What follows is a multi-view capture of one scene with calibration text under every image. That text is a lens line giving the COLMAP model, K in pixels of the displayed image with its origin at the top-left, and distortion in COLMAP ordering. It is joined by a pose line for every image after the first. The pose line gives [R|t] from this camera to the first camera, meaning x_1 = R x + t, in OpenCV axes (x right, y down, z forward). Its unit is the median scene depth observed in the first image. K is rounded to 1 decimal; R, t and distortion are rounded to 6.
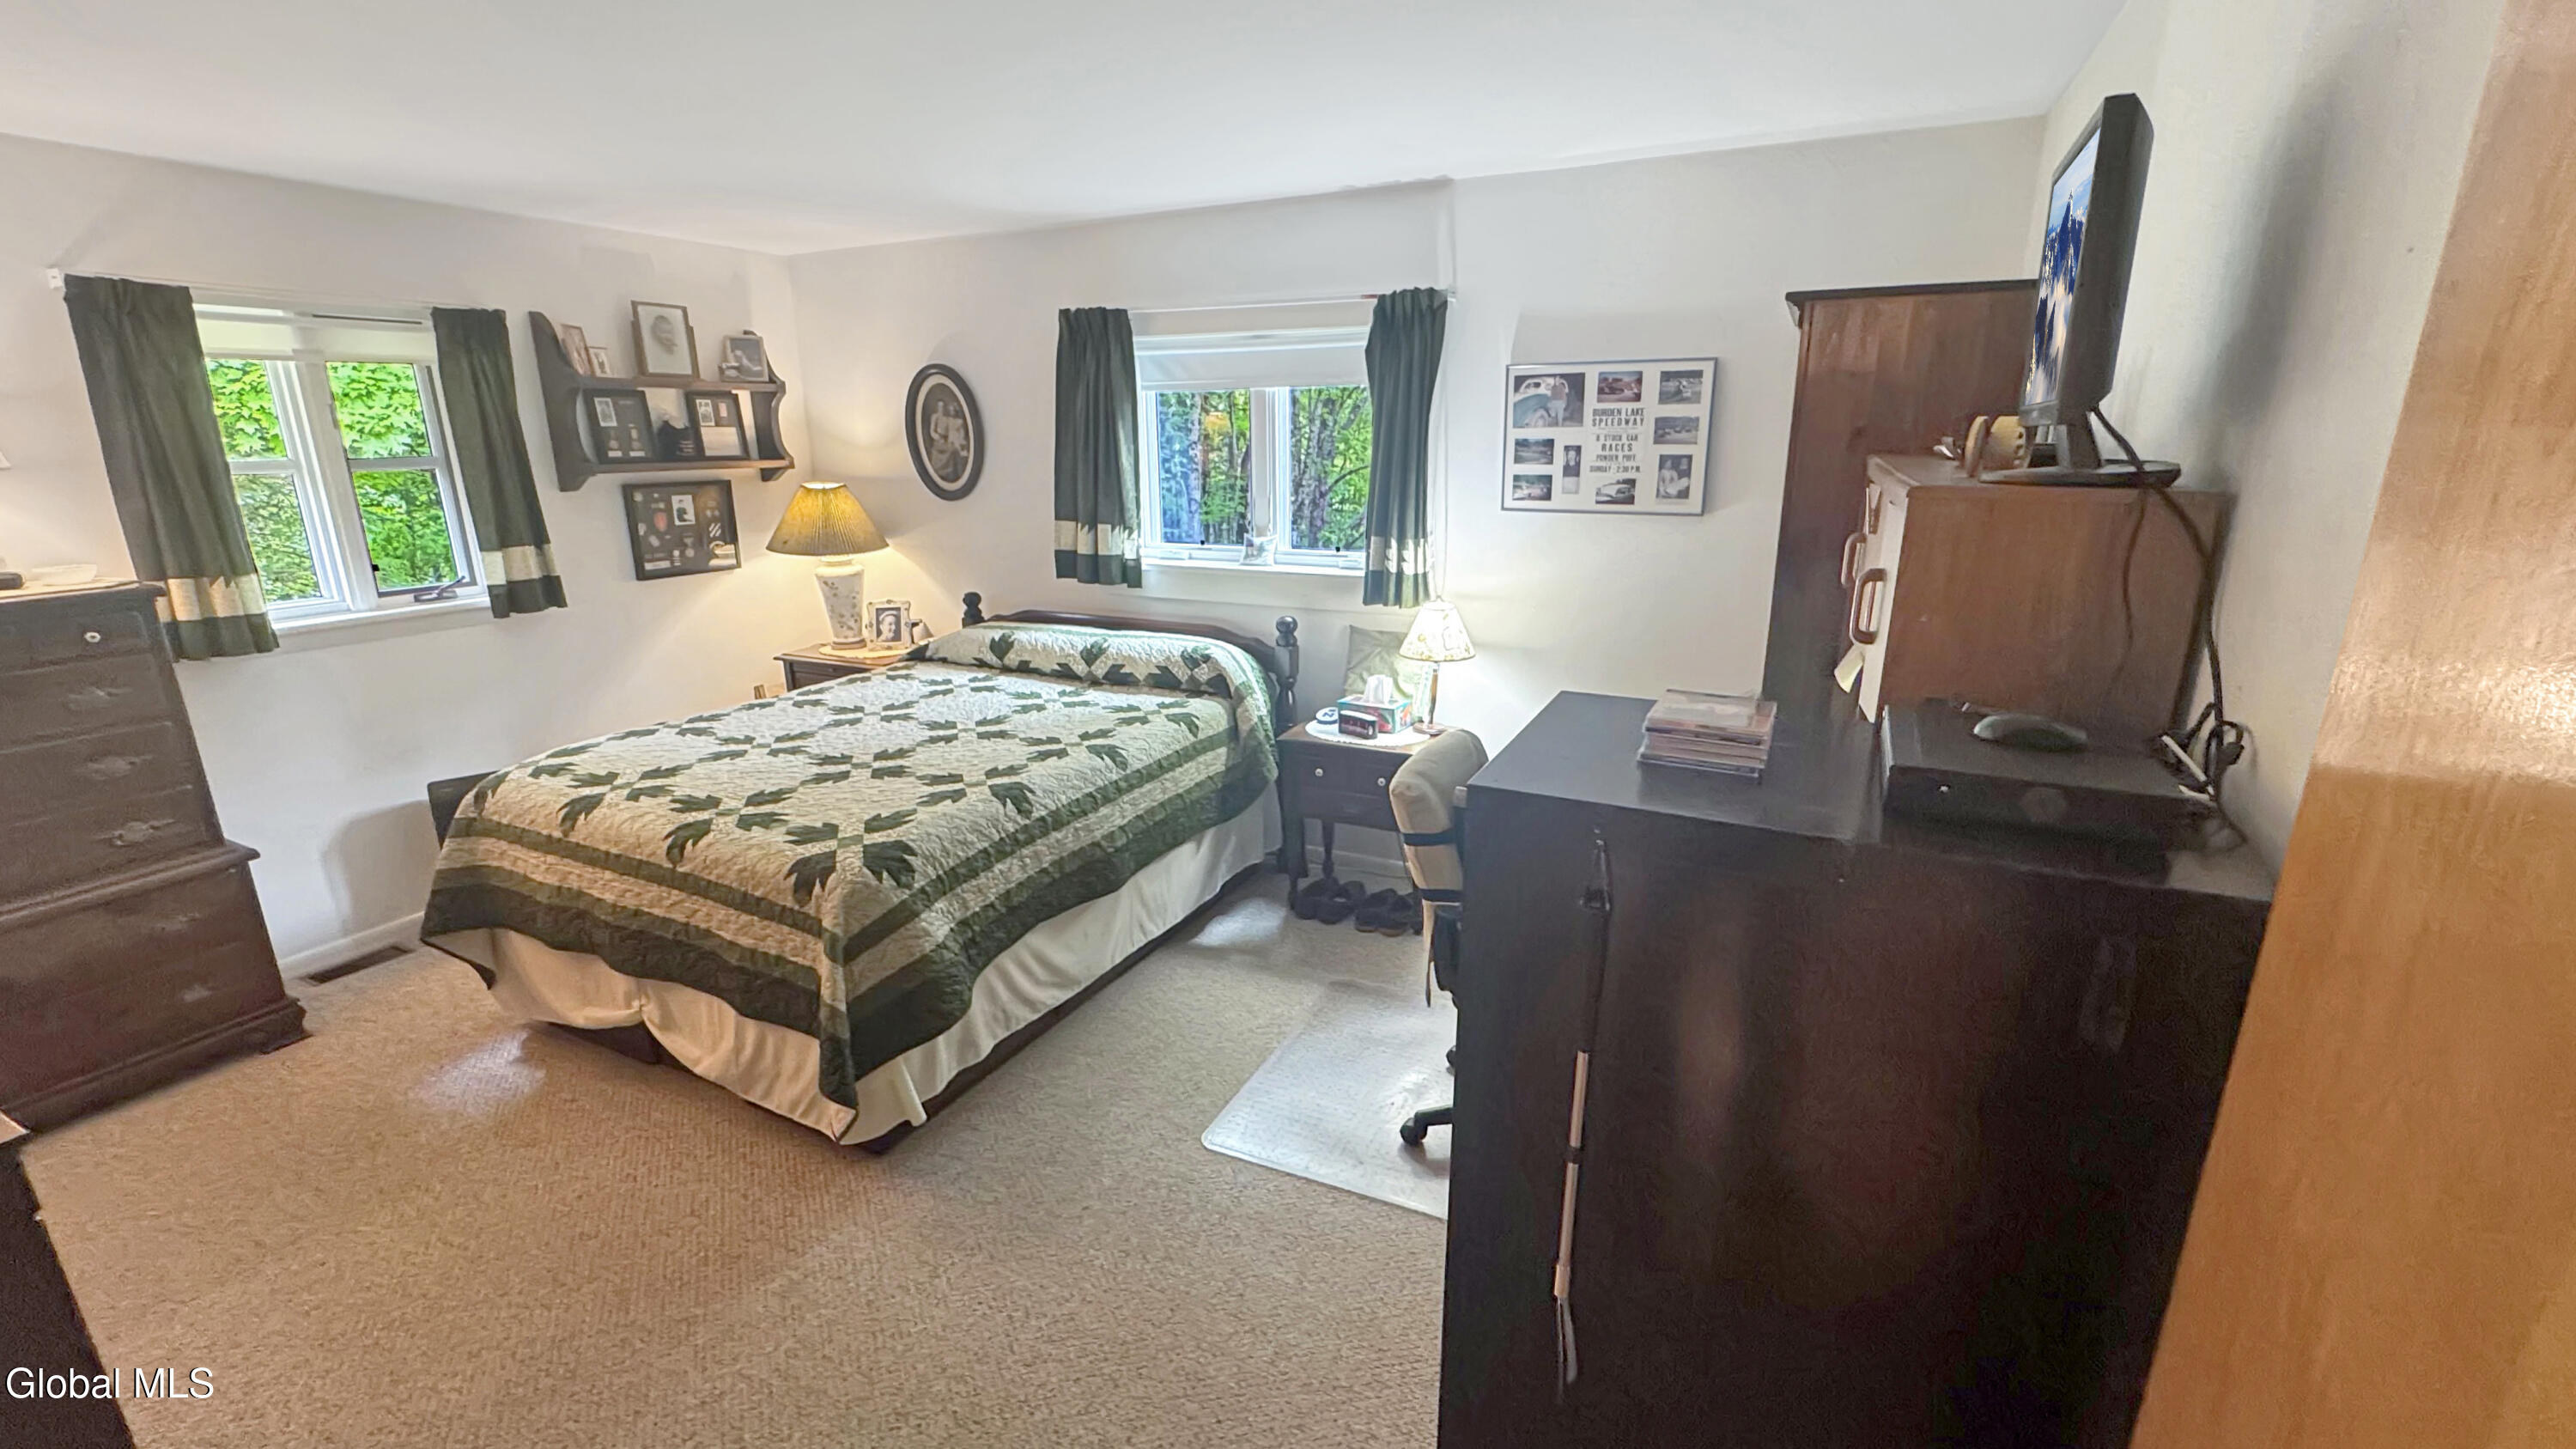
lens RADIAL K [[1042.0, 0, 1285.8], [0, 1042.0, 719.0], [0, 0, 1]] dist [-0.002476, 0.000207]
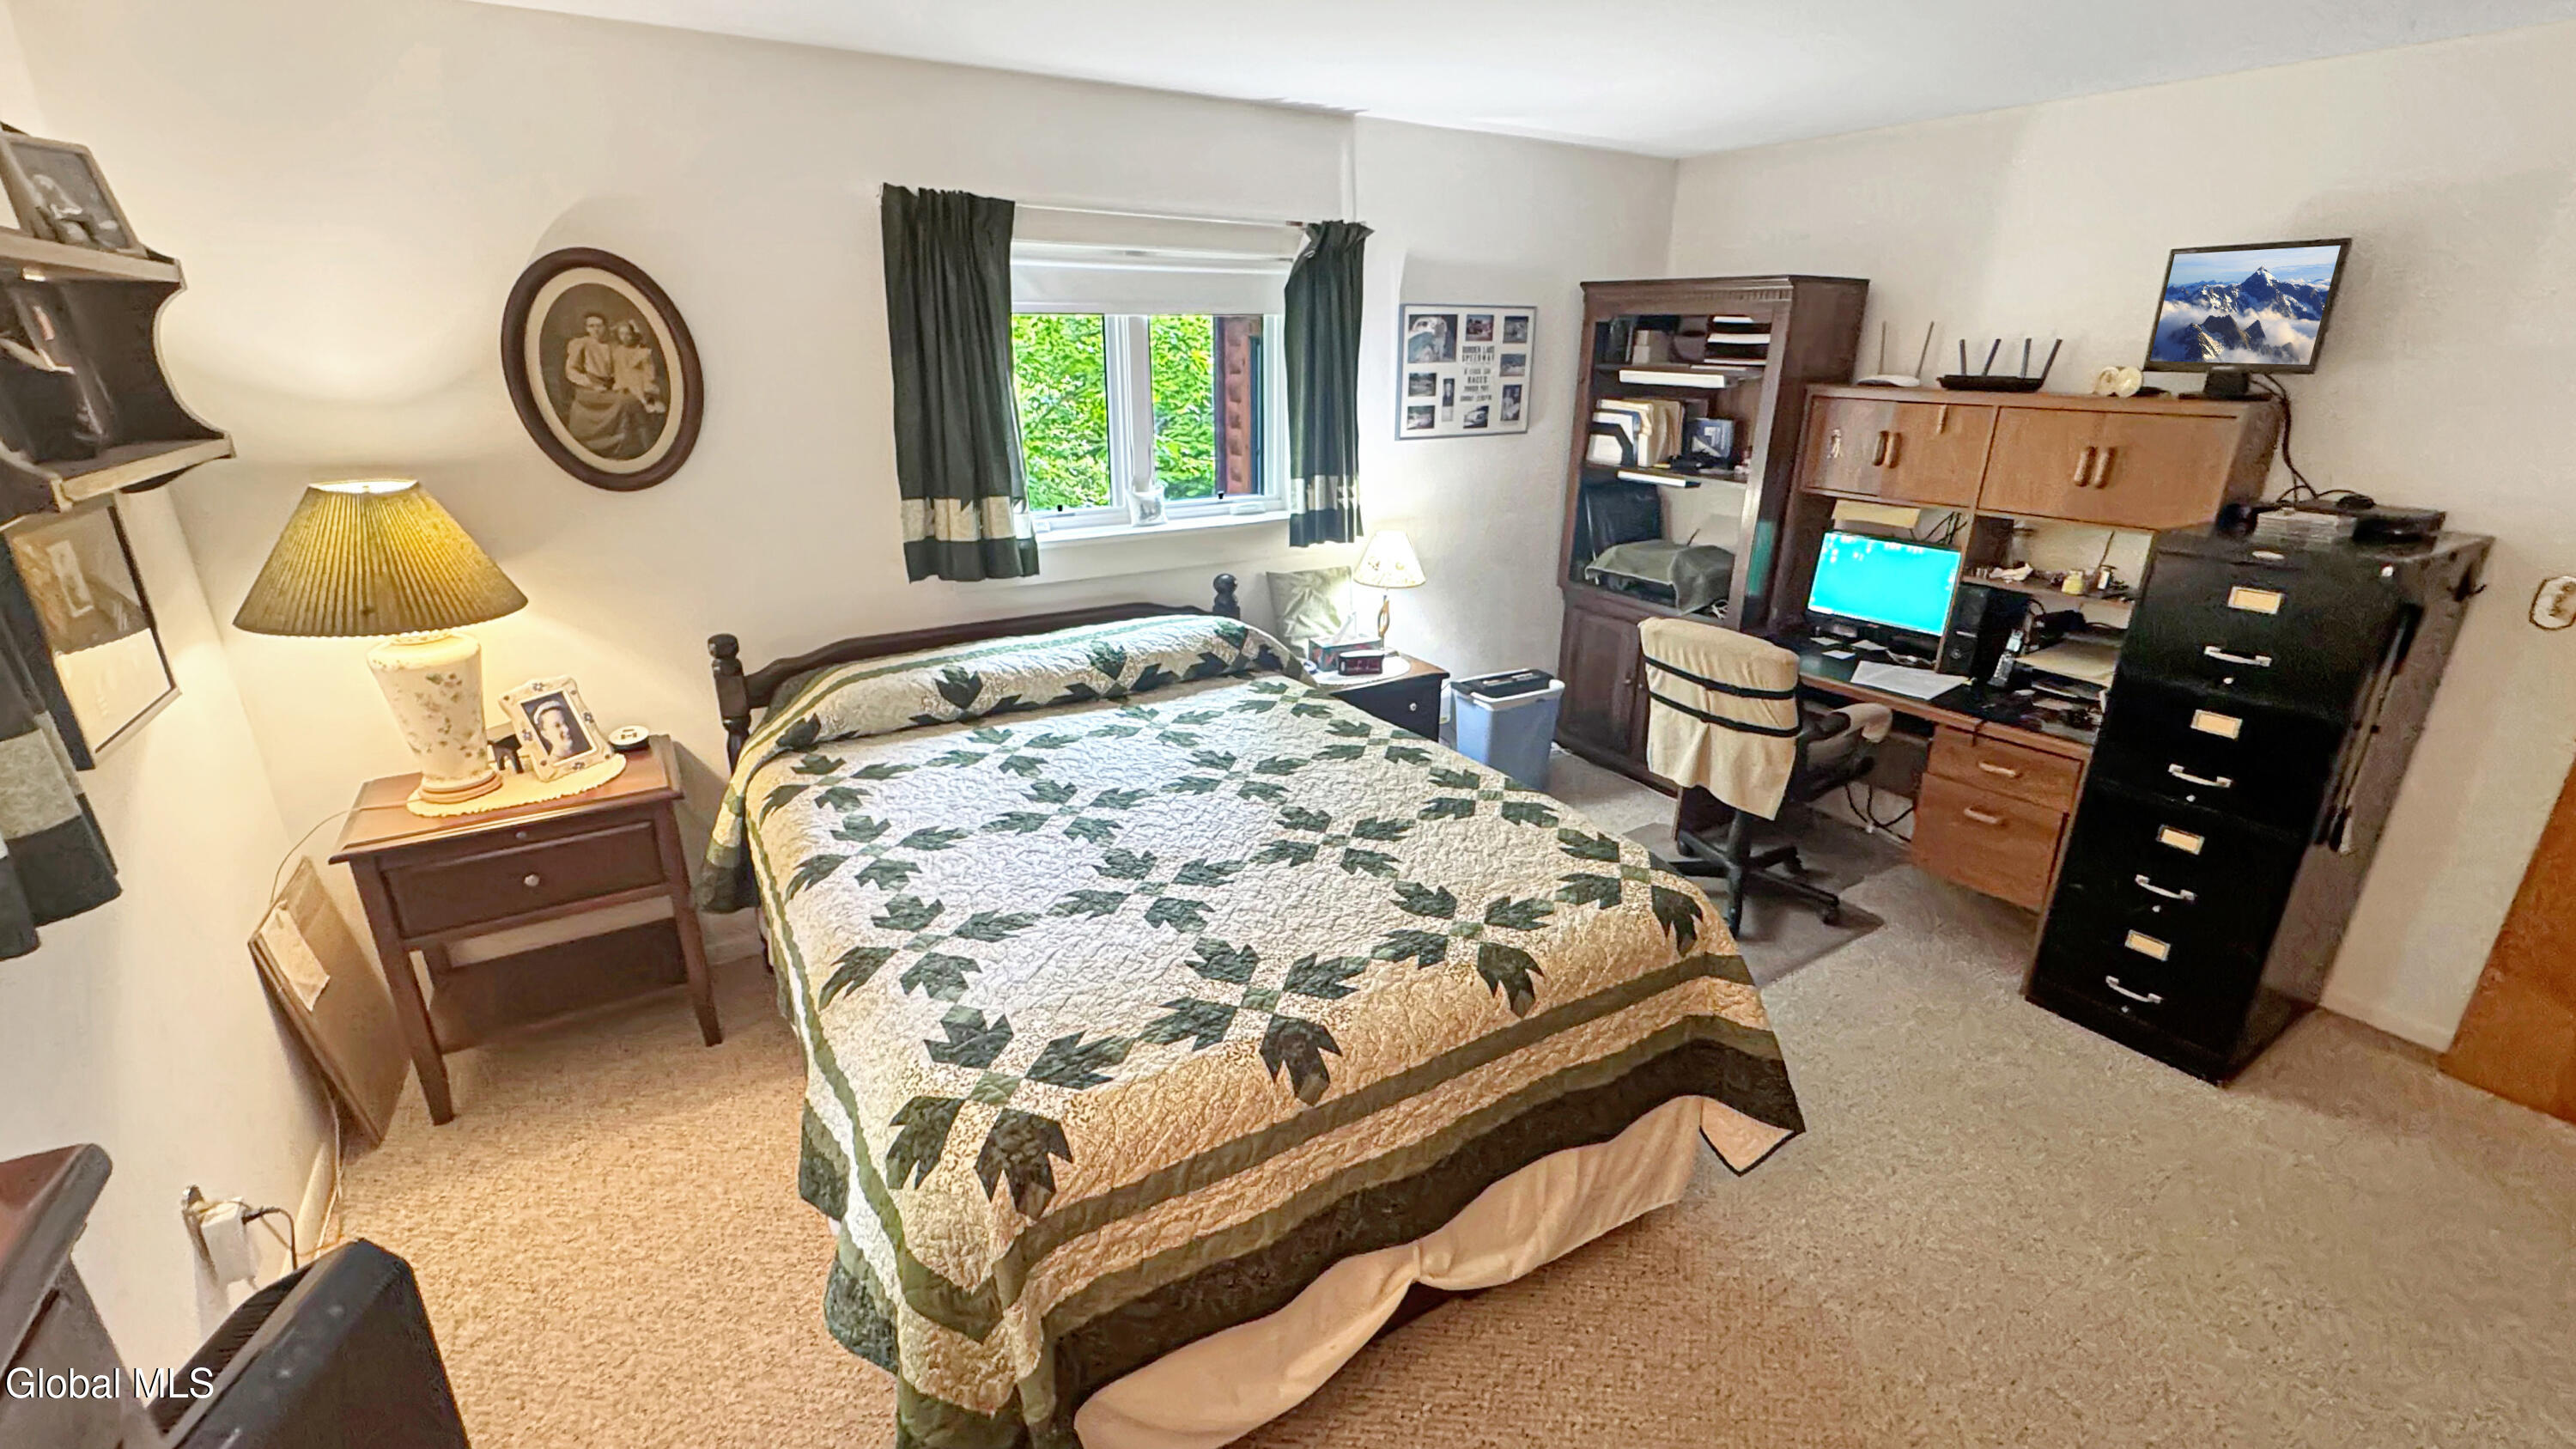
lens RADIAL K [[1042.0, 0, 1284.0], [0, 1042.0, 718.5], [0, 0, 1]] dist [-0.002476, 0.000207]
pose [[0.546769, -0.276153, 0.790432, -0.787770], [0.219887, 0.958267, 0.182686, -0.143900], [-0.807894, 0.073919, 0.584673, 0.472575]]
